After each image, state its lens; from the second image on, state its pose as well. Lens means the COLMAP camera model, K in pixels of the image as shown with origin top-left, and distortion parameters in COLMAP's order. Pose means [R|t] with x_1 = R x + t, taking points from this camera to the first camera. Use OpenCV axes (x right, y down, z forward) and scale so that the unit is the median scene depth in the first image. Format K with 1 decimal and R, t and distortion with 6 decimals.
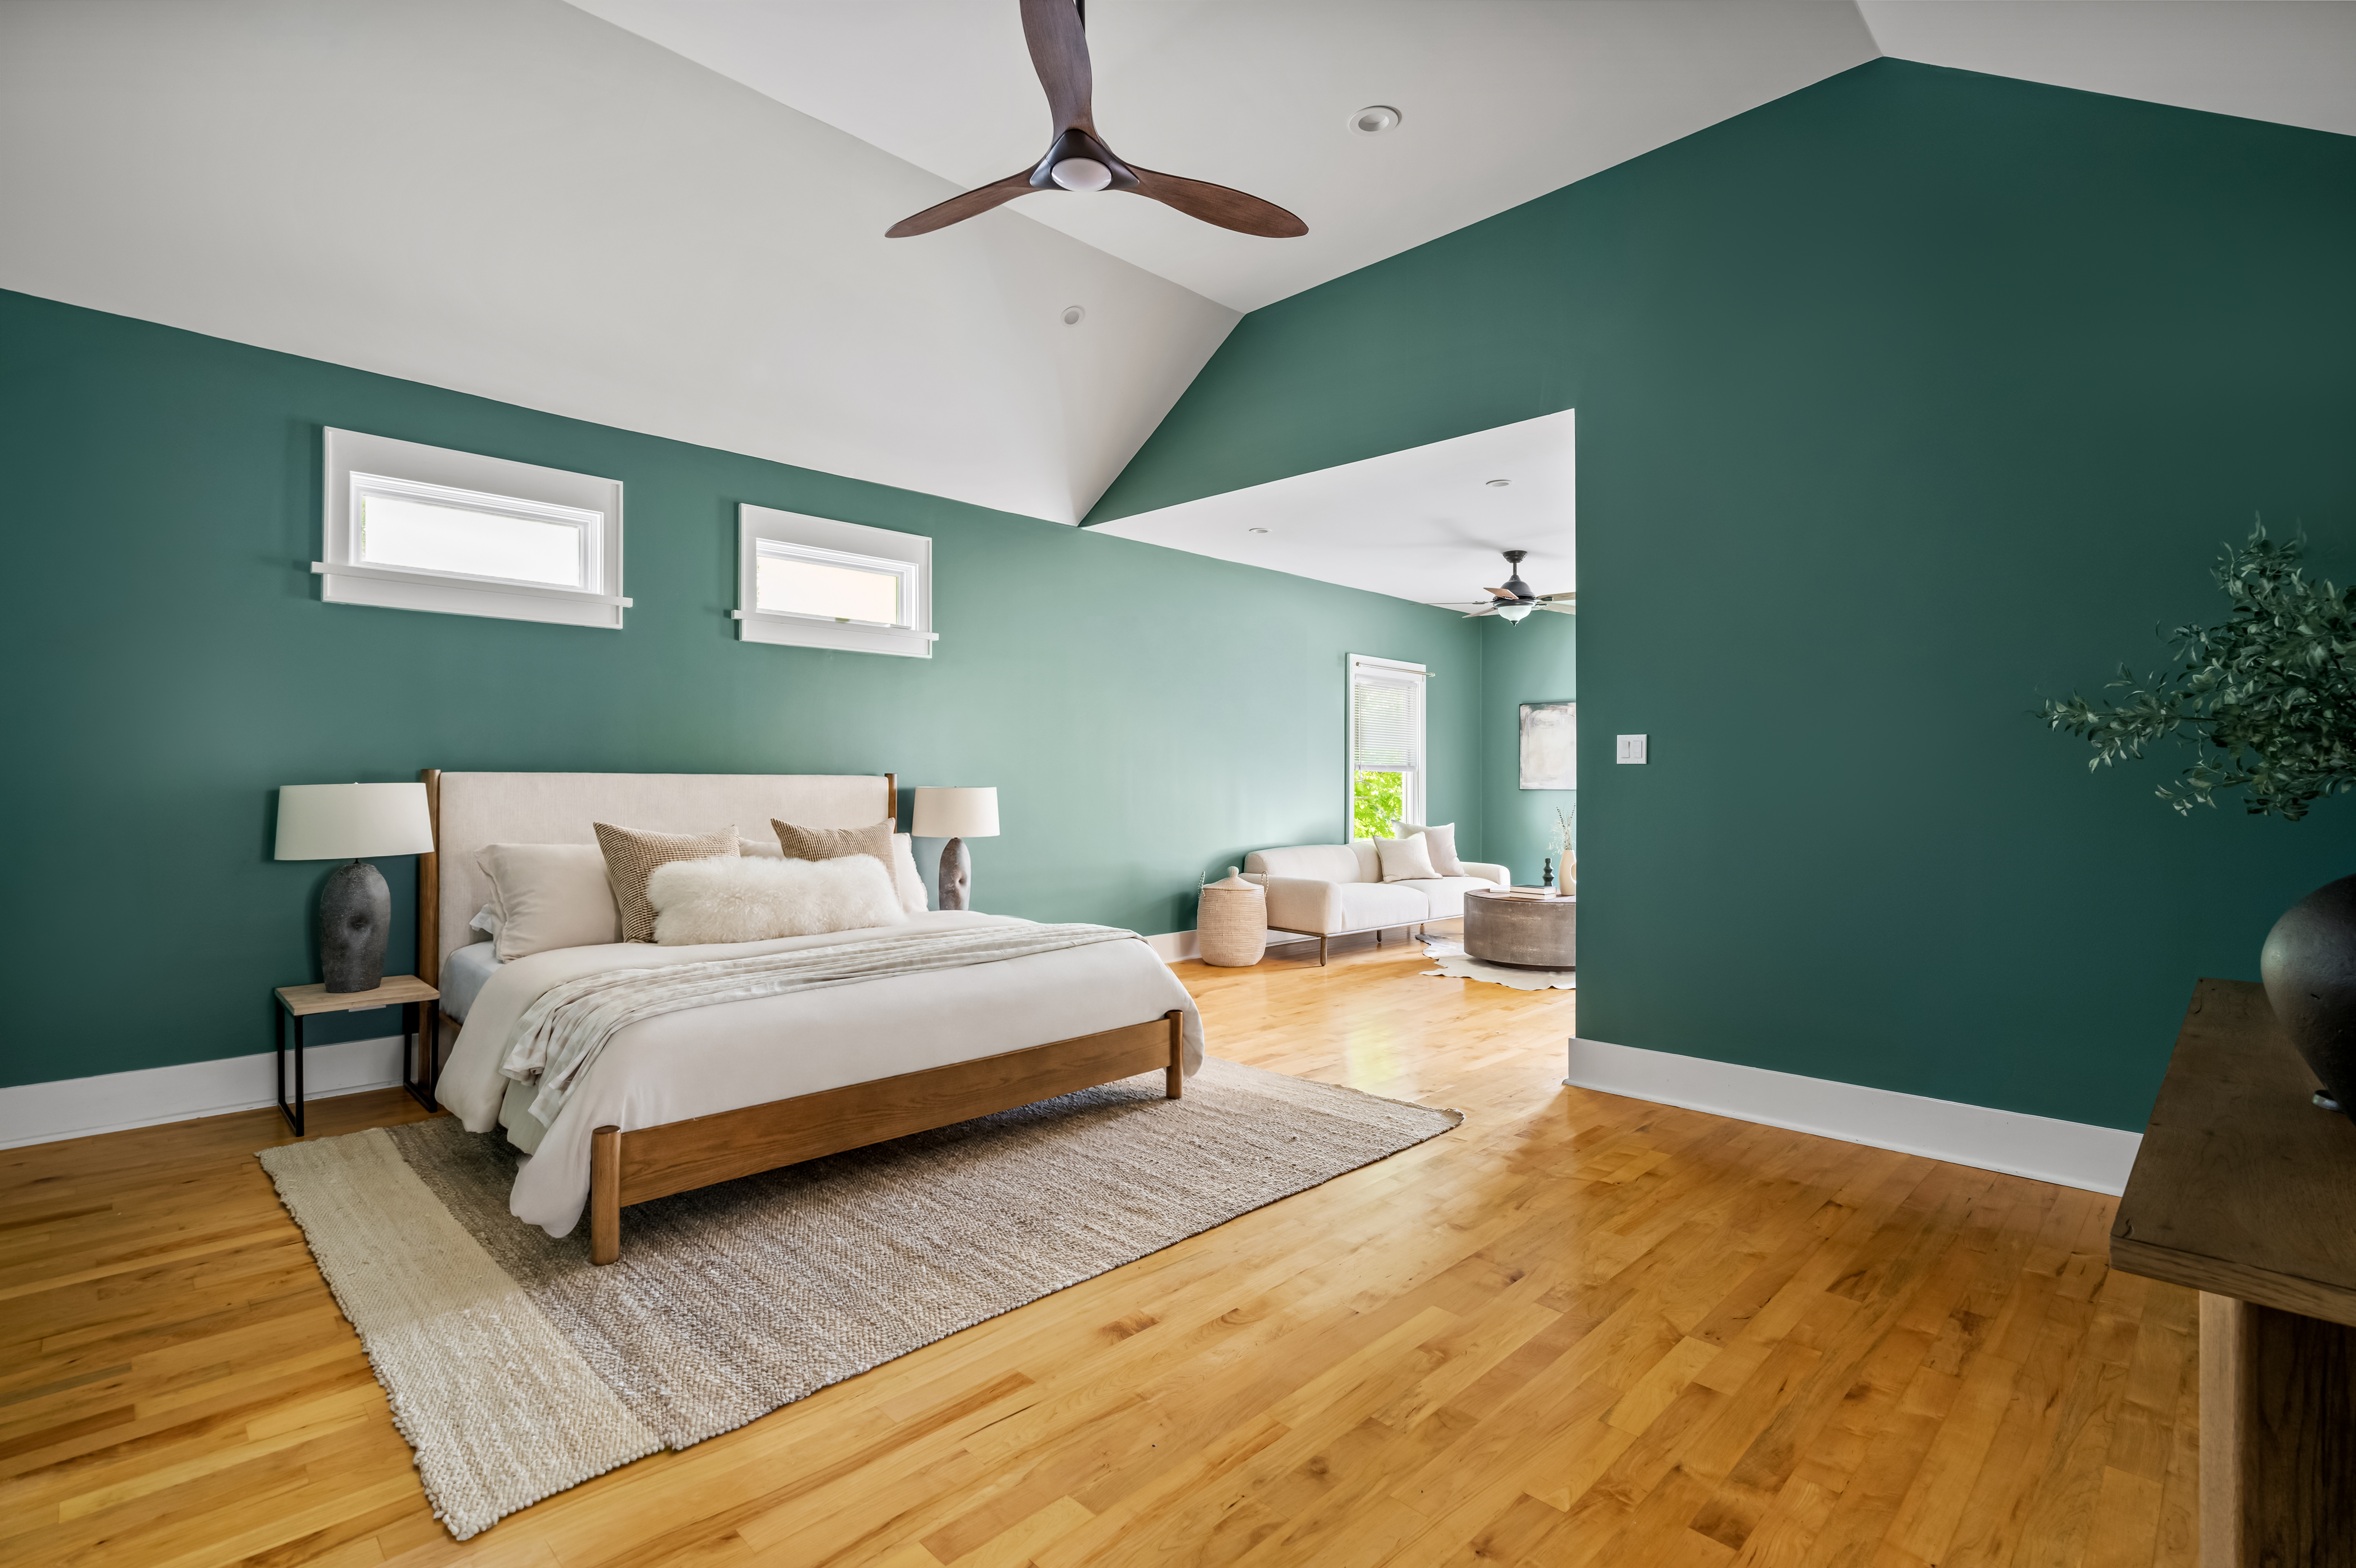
lens RADIAL K [[1097.5, 0, 1178.1], [0, 1097.5, 775.8], [0, 0, 1]] dist [0.002432, -0.000766]
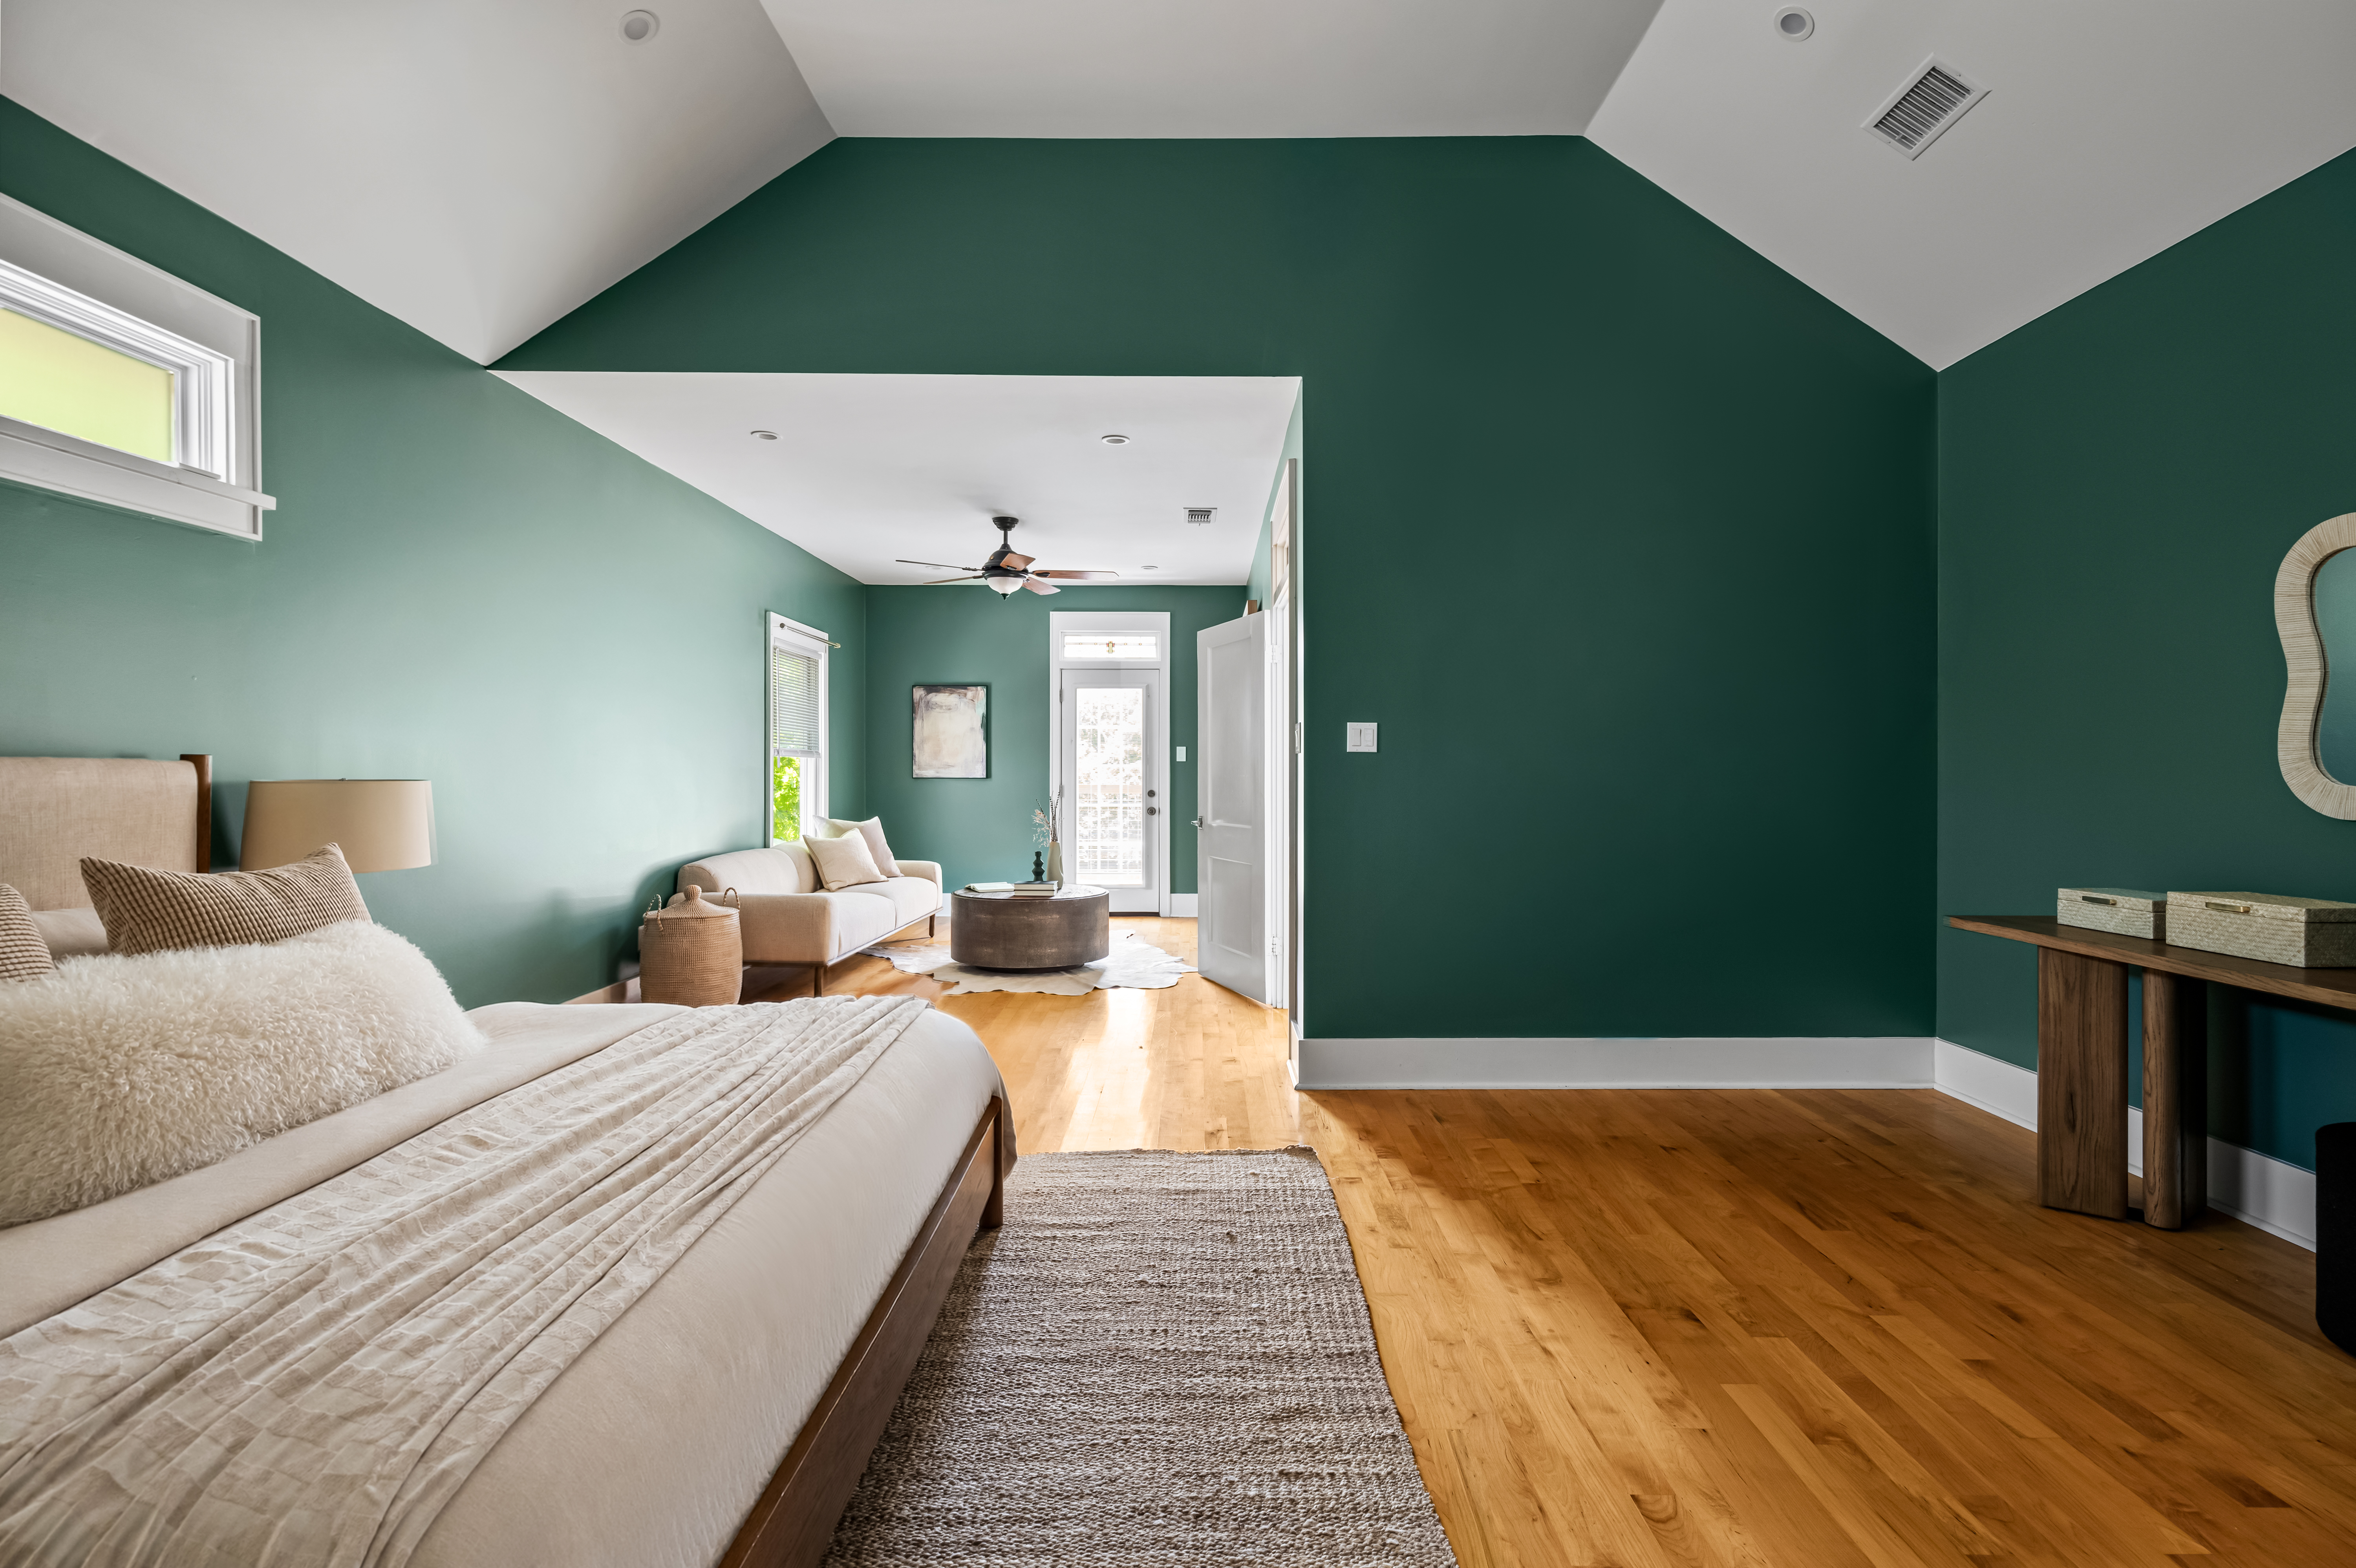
lens RADIAL K [[1097.5, 0, 1188.9], [0, 1097.5, 772.7], [0, 0, 1]] dist [0.002432, -0.000766]
pose [[0.706039, -0.002312, 0.708169, -0.400153], [-0.003931, 0.999966, 0.007183, 0.001220], [-0.708162, -0.007855, 0.706006, 0.417438]]
